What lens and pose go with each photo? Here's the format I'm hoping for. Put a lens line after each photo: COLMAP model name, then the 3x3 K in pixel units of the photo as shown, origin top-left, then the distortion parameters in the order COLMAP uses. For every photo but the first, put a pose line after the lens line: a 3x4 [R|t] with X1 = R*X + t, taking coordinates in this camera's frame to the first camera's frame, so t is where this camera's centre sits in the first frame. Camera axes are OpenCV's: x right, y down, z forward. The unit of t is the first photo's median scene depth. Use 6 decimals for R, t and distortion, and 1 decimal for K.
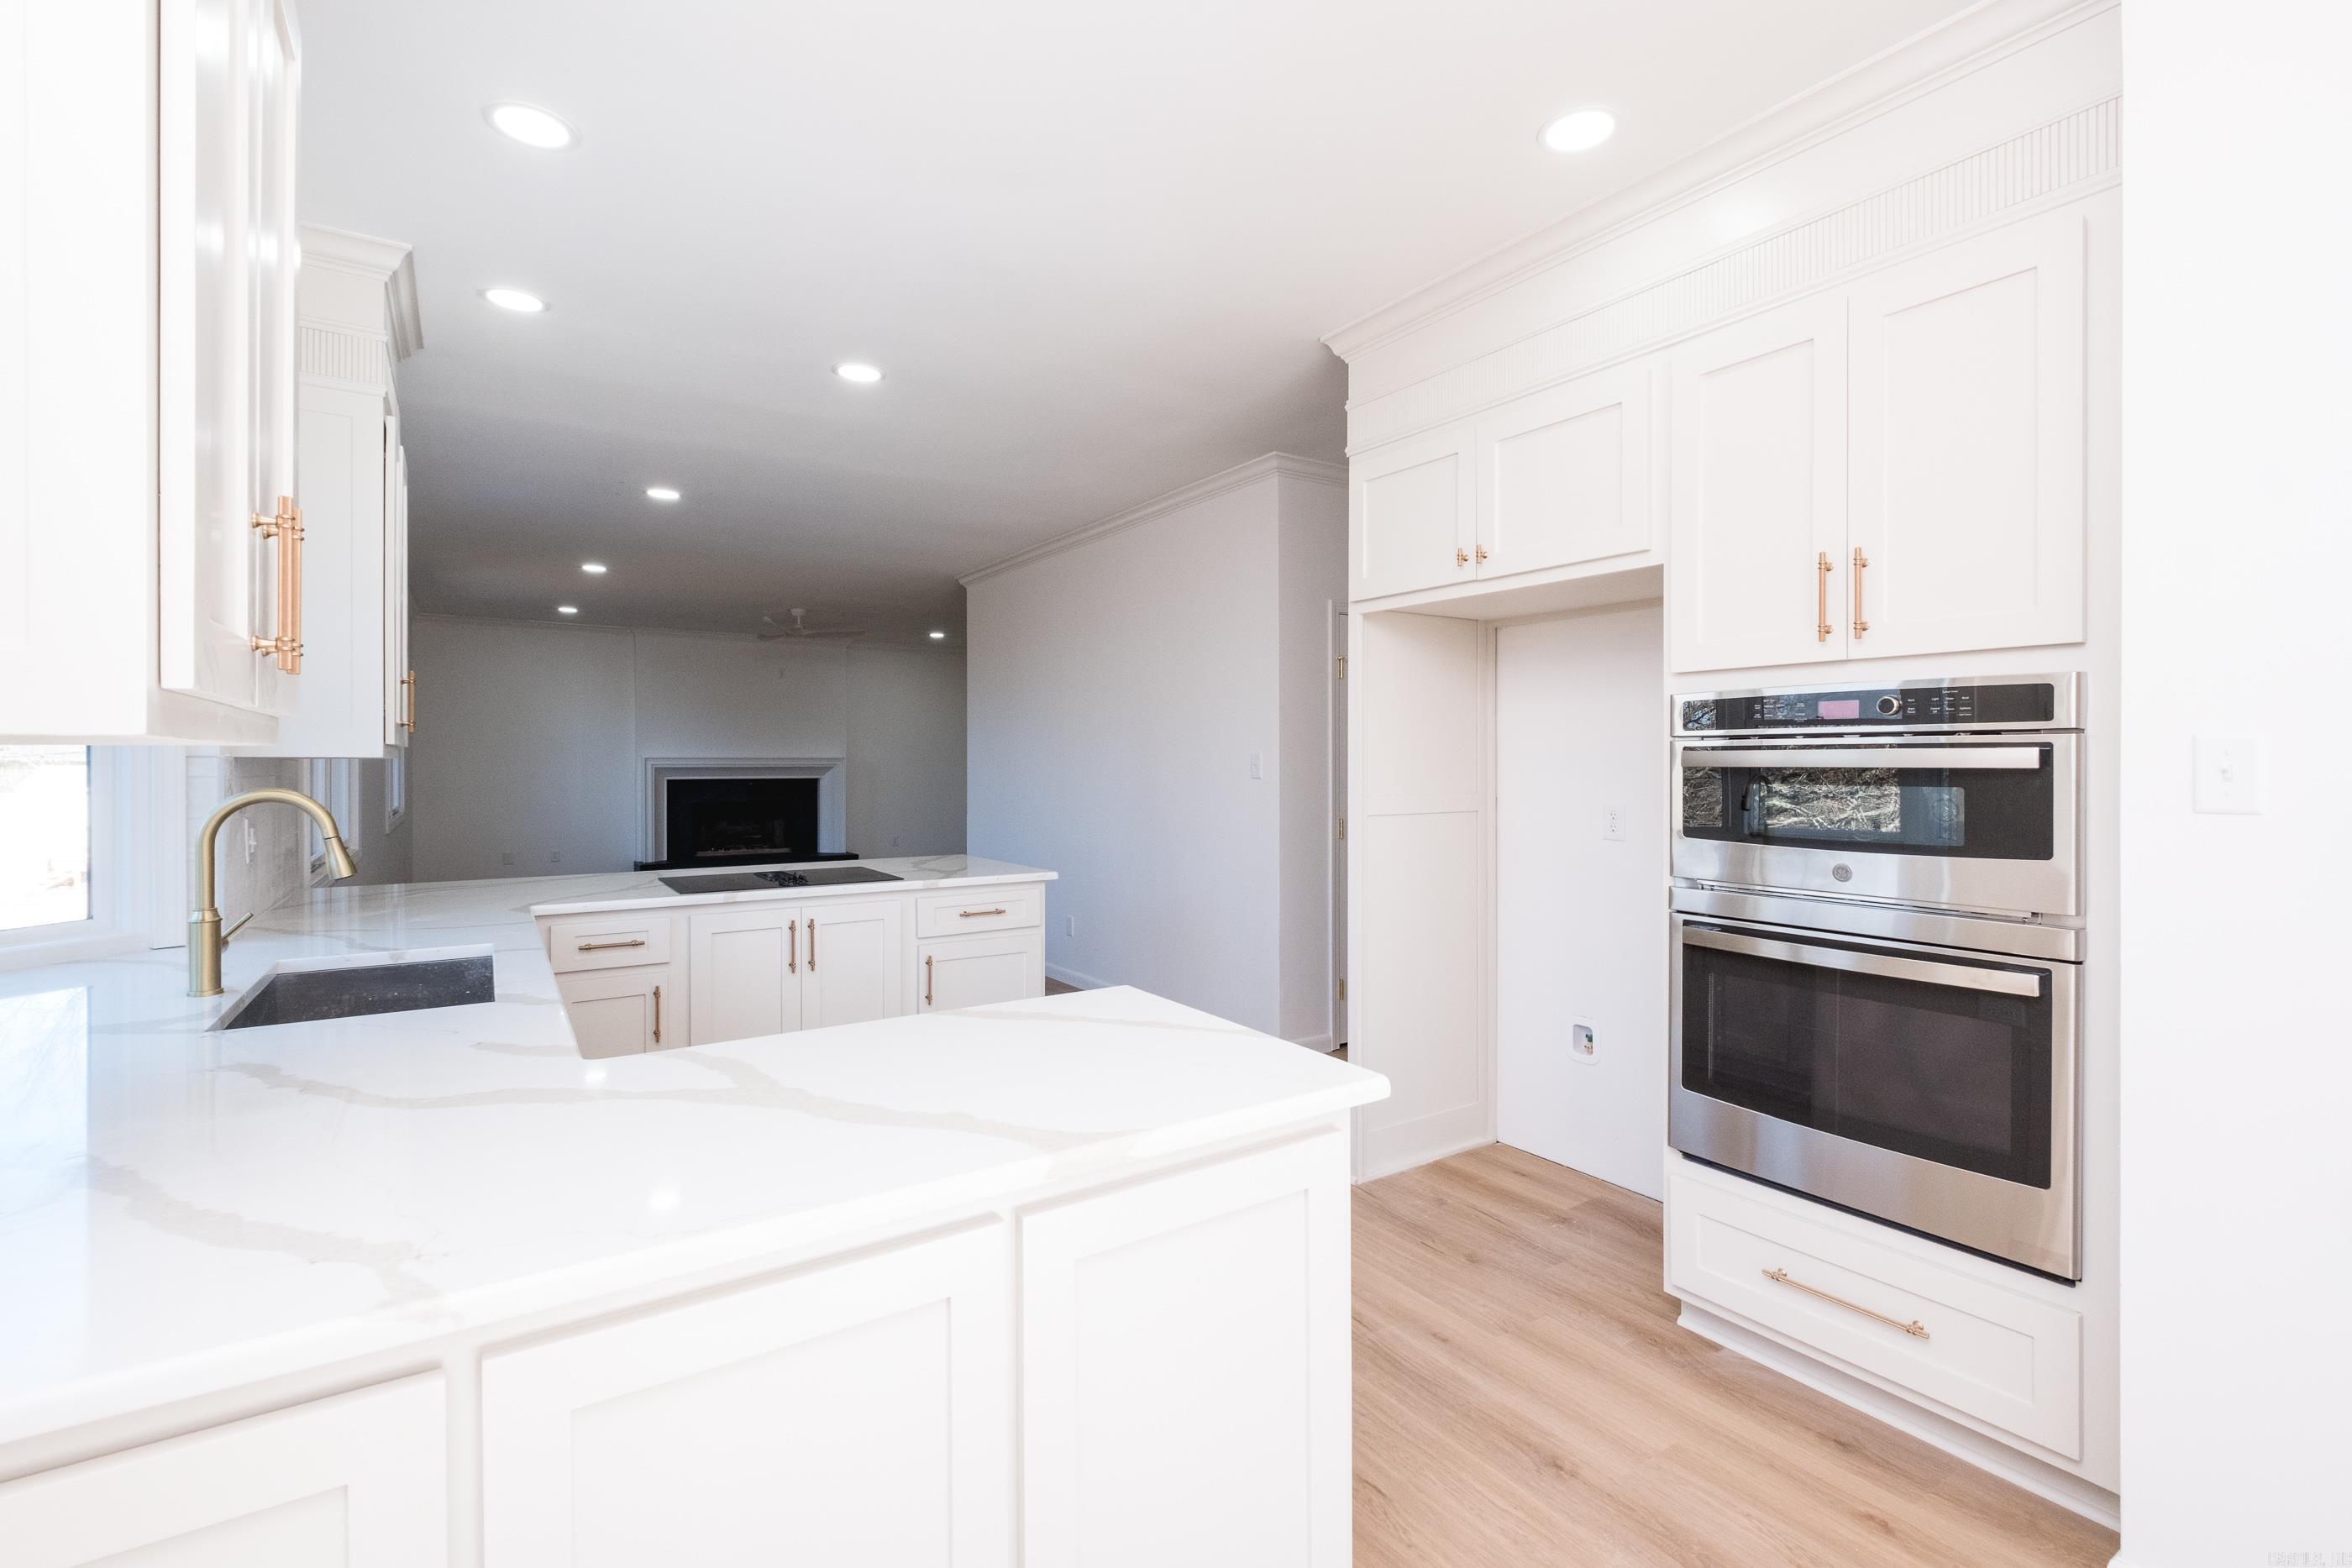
lens RADIAL K [[1079.2, 0, 1179.1], [0, 1079.2, 755.7], [0, 0, 1]] dist [0.001280, -0.005831]
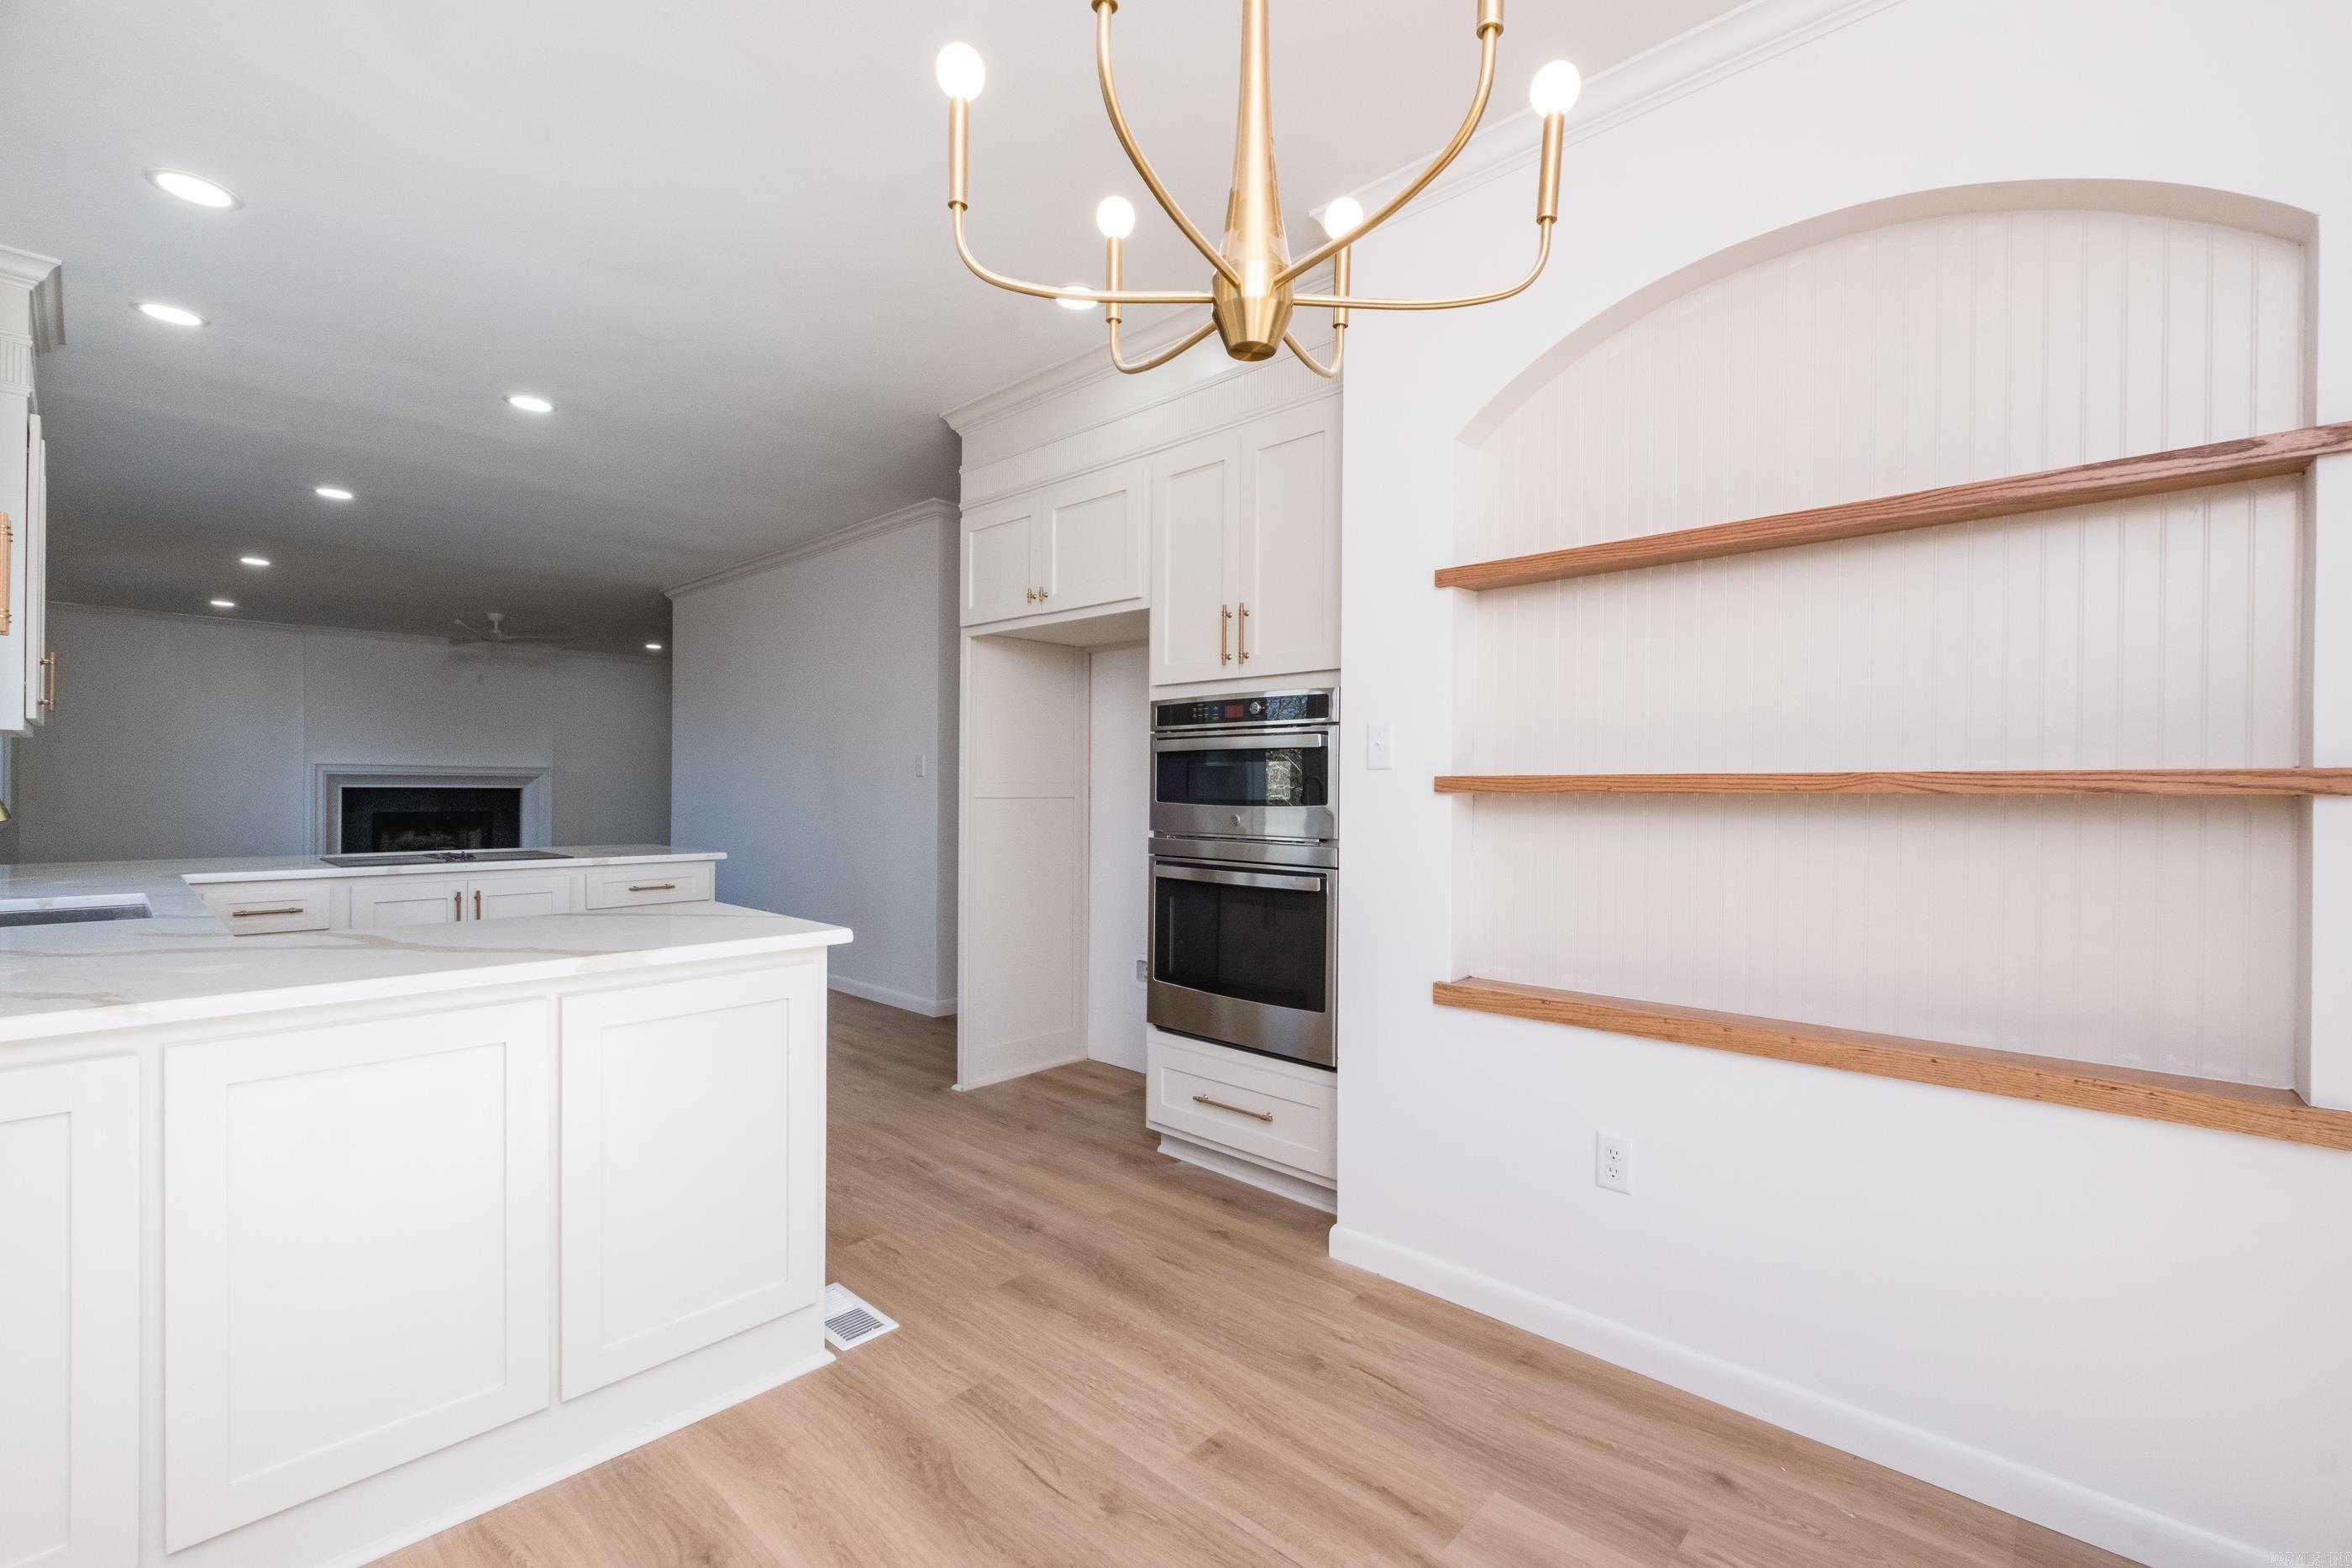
lens RADIAL K [[1053.8, 0, 1199.2], [0, 1053.8, 784.3], [0, 0, 1]] dist [-0.002491, -0.004027]
pose [[0.972075, 0.009347, 0.234486, 0.166025], [-0.009974, 0.999949, 0.001488, 0.042209], [-0.234460, -0.003785, 0.972118, -0.298993]]
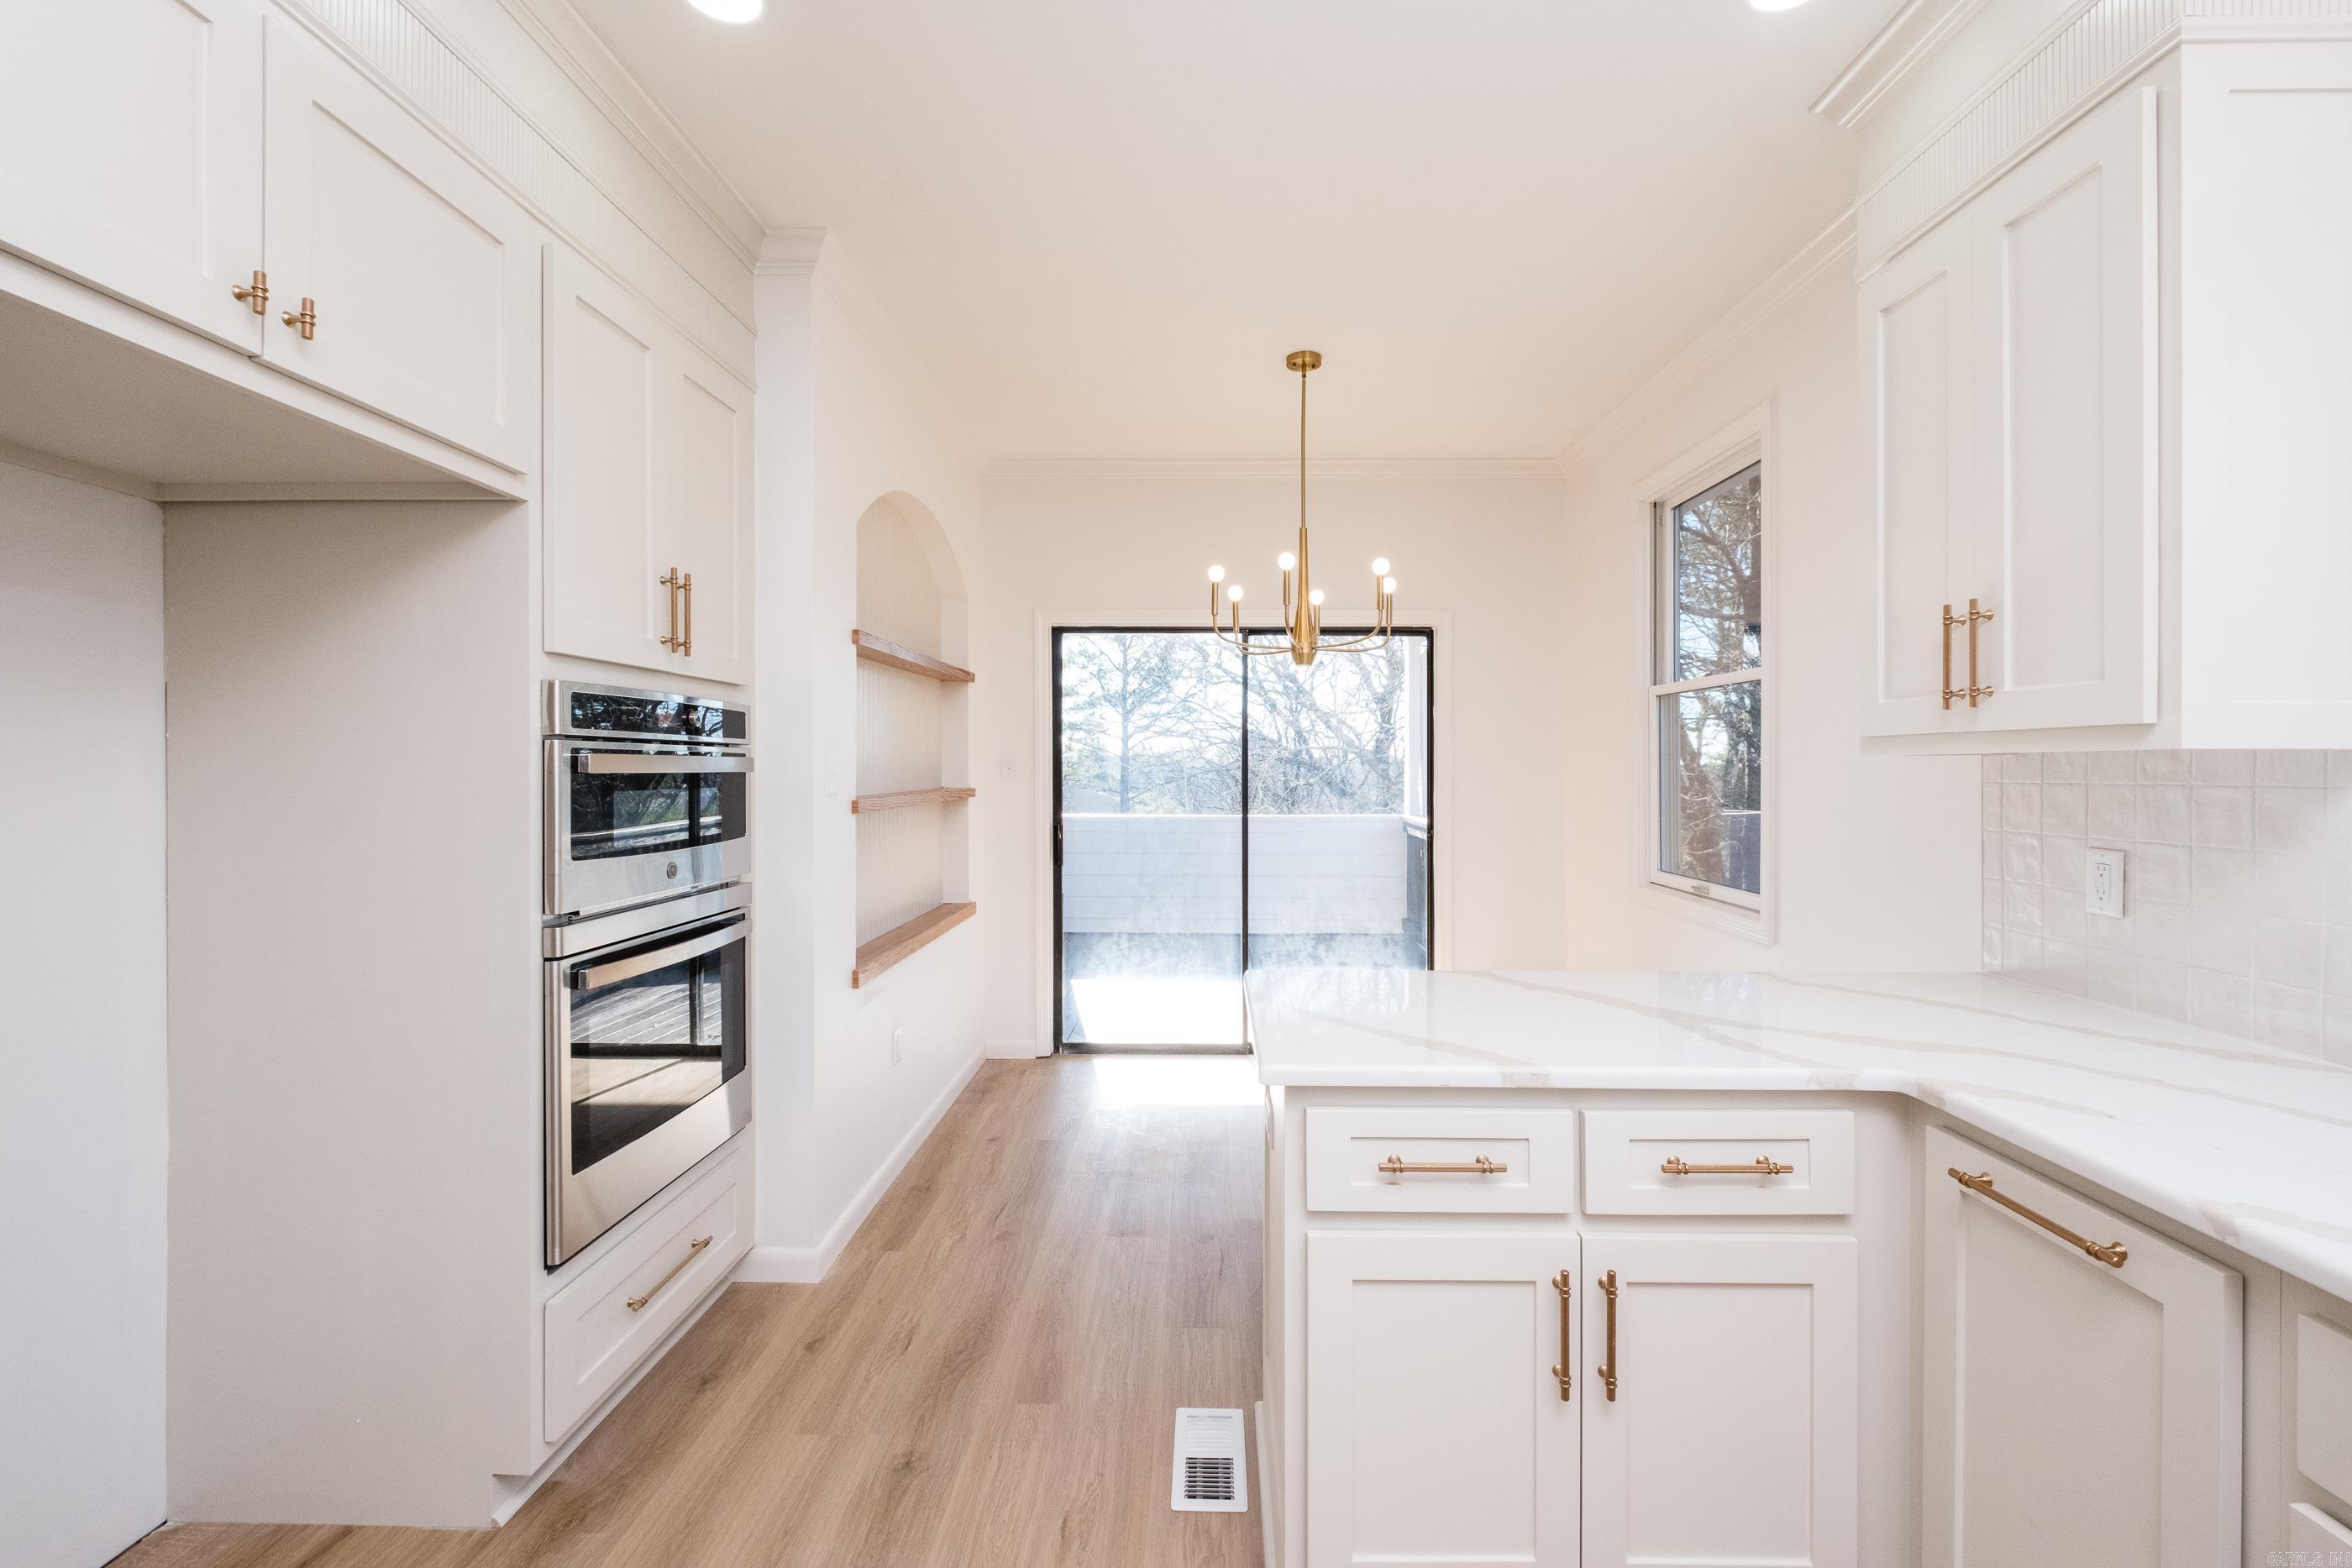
lens RADIAL K [[1053.8, 0, 1199.2], [0, 1053.8, 784.3], [0, 0, 1]] dist [-0.002491, -0.004027]
pose [[-0.838547, -0.003330, 0.544820, -0.289252], [0.003733, 0.999923, 0.011856, 0.008481], [-0.544817, 0.011975, -0.838469, 1.172555]]
